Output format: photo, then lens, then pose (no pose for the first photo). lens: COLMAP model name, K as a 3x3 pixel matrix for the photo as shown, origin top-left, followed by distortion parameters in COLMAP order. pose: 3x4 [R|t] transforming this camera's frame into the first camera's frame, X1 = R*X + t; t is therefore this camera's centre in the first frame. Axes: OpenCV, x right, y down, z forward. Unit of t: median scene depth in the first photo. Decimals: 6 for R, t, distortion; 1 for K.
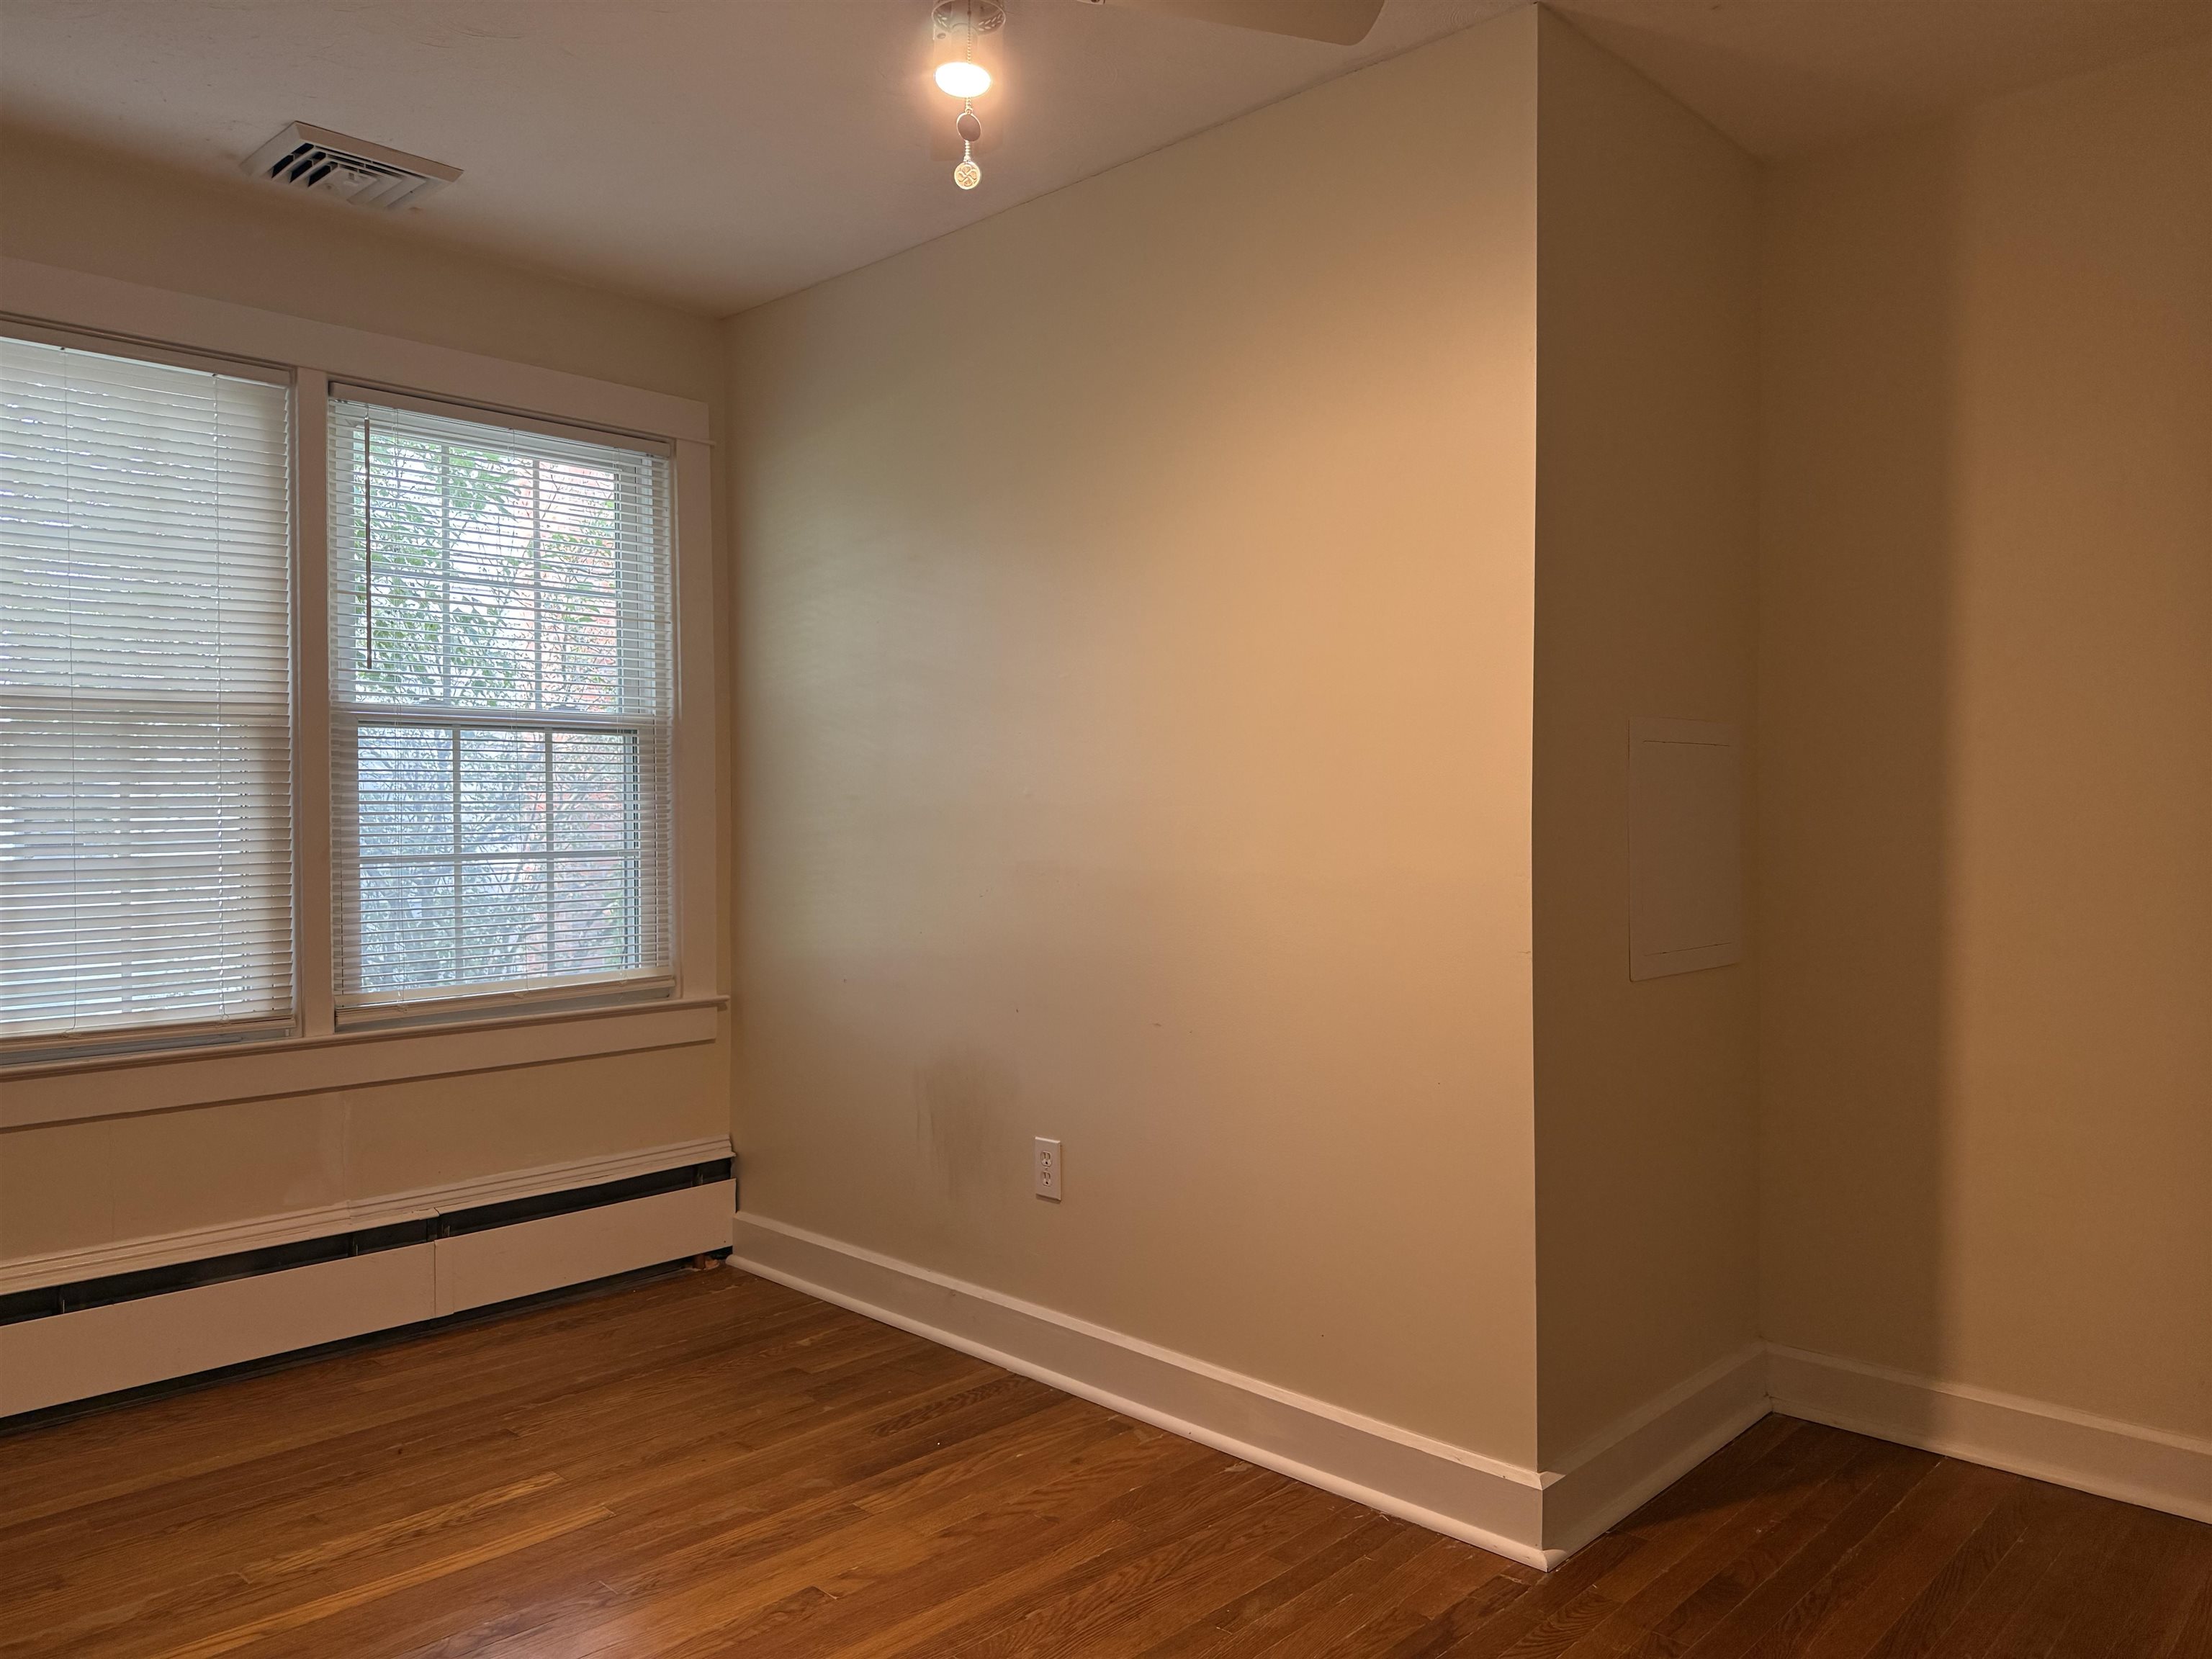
lens RADIAL K [[1578.7, 0, 1111.3], [0, 1578.7, 830.9], [0, 0, 1]] dist [-0.001776, -0.006465]
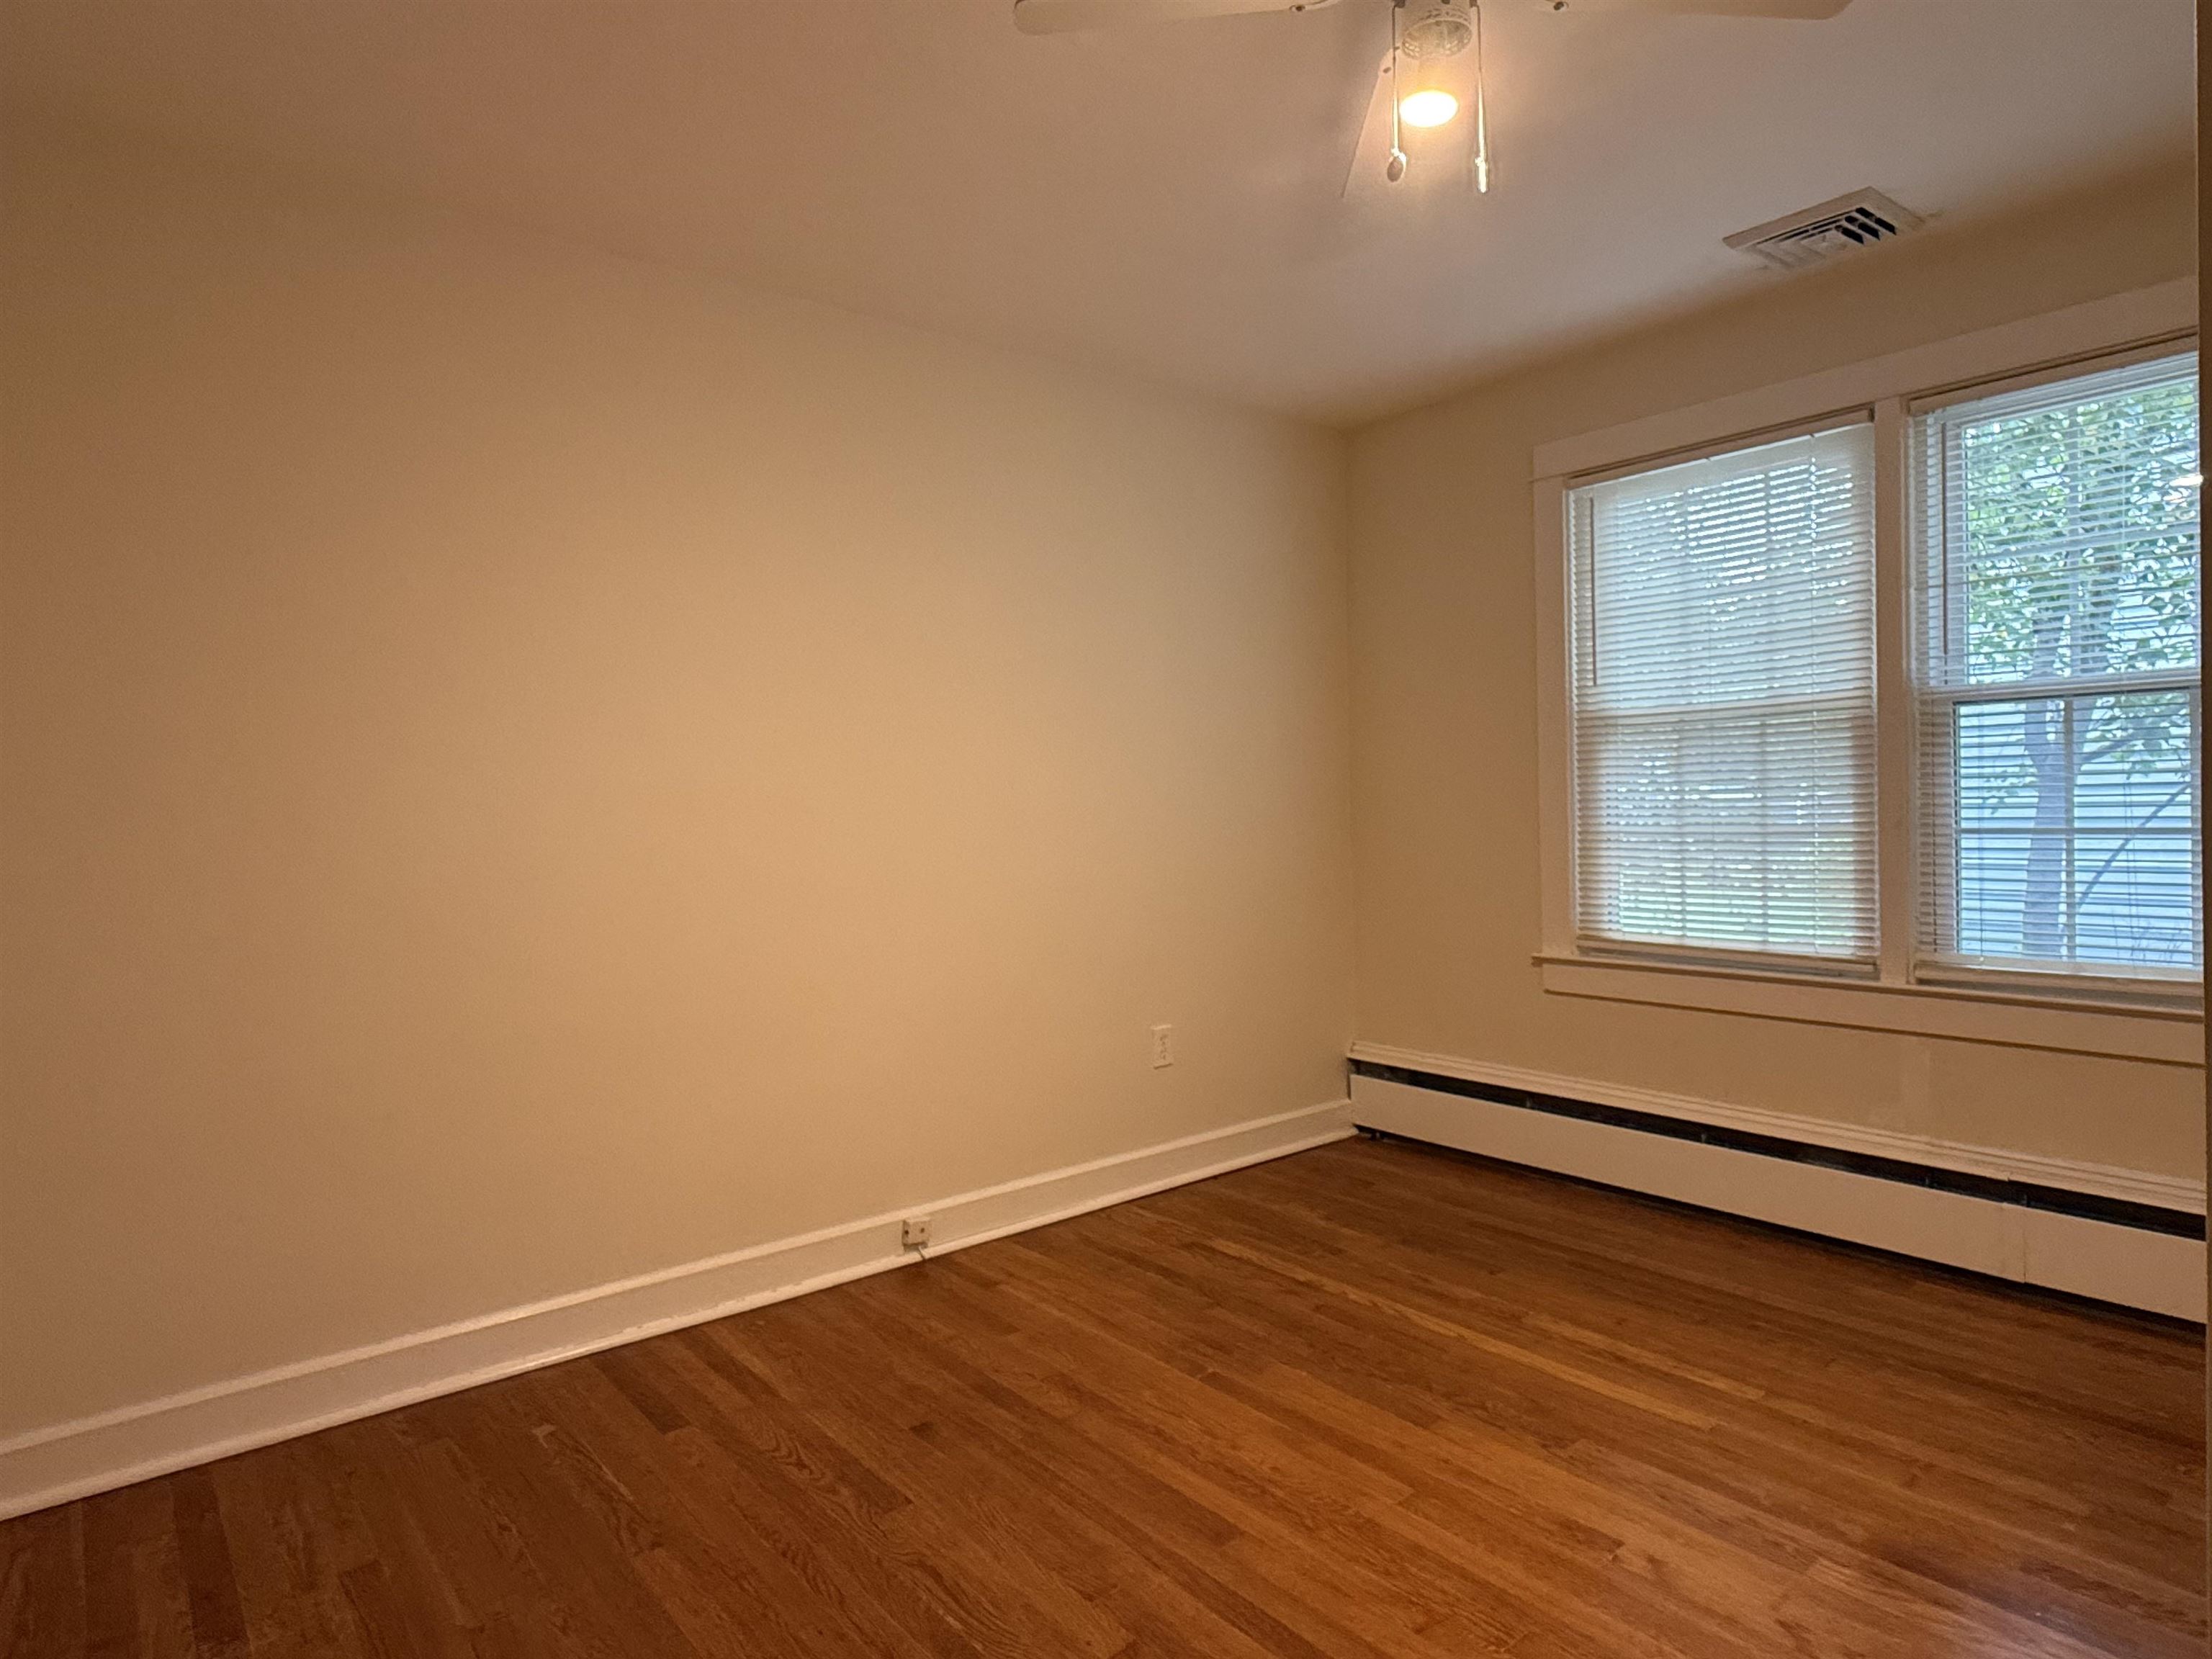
lens RADIAL K [[1270.3, 0, 1108.7], [0, 1270.3, 821.5], [0, 0, 1]] dist [-0.002921, 0.002481]
pose [[-0.122911, 0.020511, -0.992206, 0.509307], [0.008552, 0.999771, 0.019608, -0.010767], [0.992381, -0.006075, -0.123059, 0.585719]]
